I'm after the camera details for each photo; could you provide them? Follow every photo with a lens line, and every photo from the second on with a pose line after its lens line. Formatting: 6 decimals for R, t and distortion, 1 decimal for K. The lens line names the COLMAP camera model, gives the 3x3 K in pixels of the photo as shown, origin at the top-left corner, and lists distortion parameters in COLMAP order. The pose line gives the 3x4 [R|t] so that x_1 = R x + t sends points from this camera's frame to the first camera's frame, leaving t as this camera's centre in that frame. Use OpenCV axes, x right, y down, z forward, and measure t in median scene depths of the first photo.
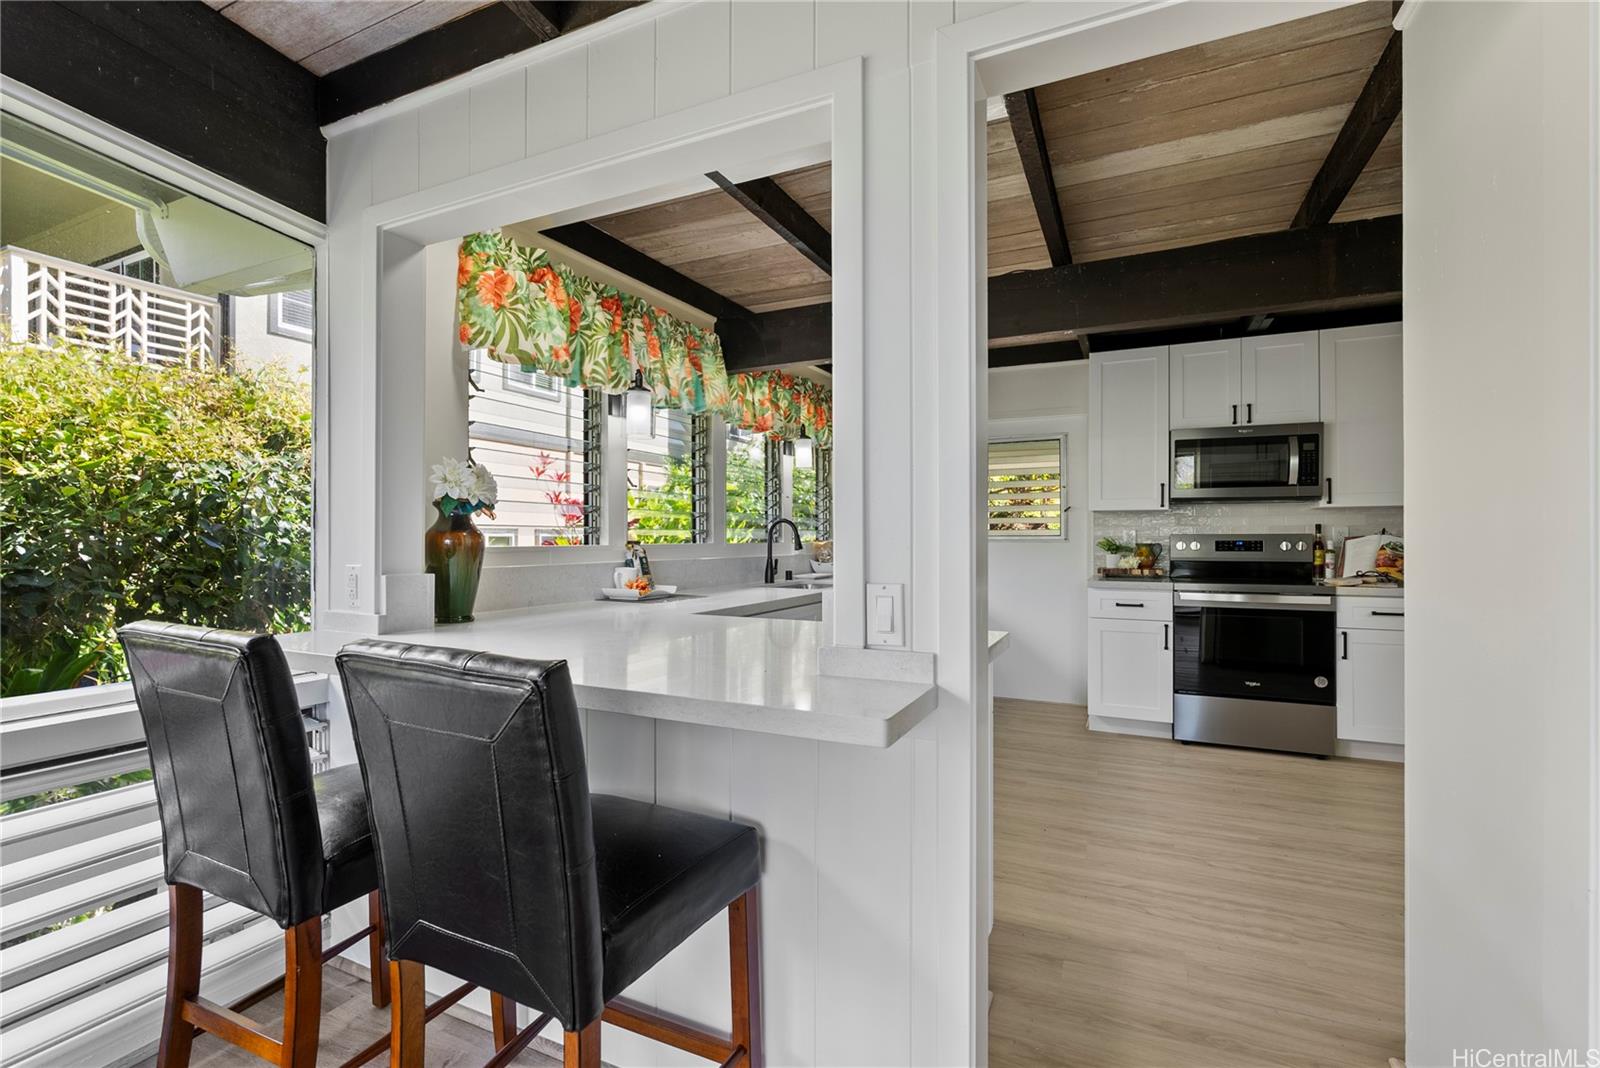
lens RADIAL K [[709.8, 0, 798.9], [0, 709.8, 535.7], [0, 0, 1]] dist [-0.000100, 0.000039]
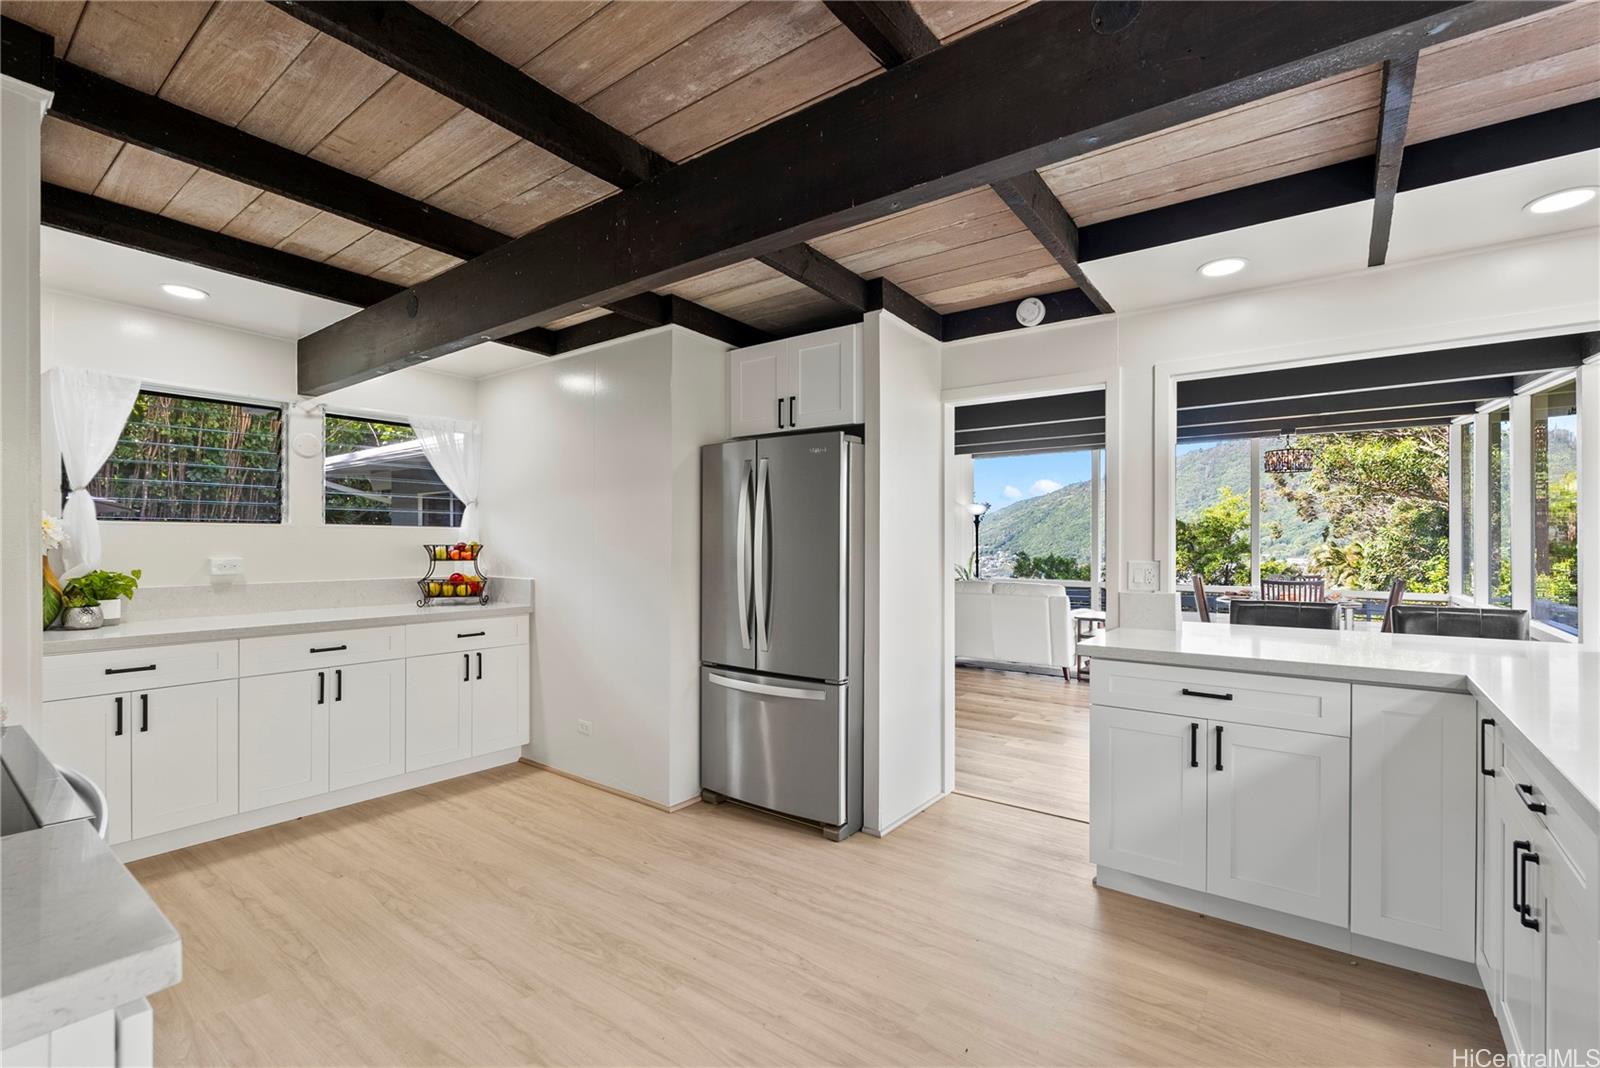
lens RADIAL K [[709.8, 0, 800.1], [0, 709.8, 542.1], [0, 0, 1]] dist [-0.000100, 0.000039]
pose [[-0.978555, -0.003984, 0.205947, 0.461498], [-0.005244, 0.999971, -0.005569, -0.040633], [-0.205919, -0.006529, -0.978547, 2.097784]]
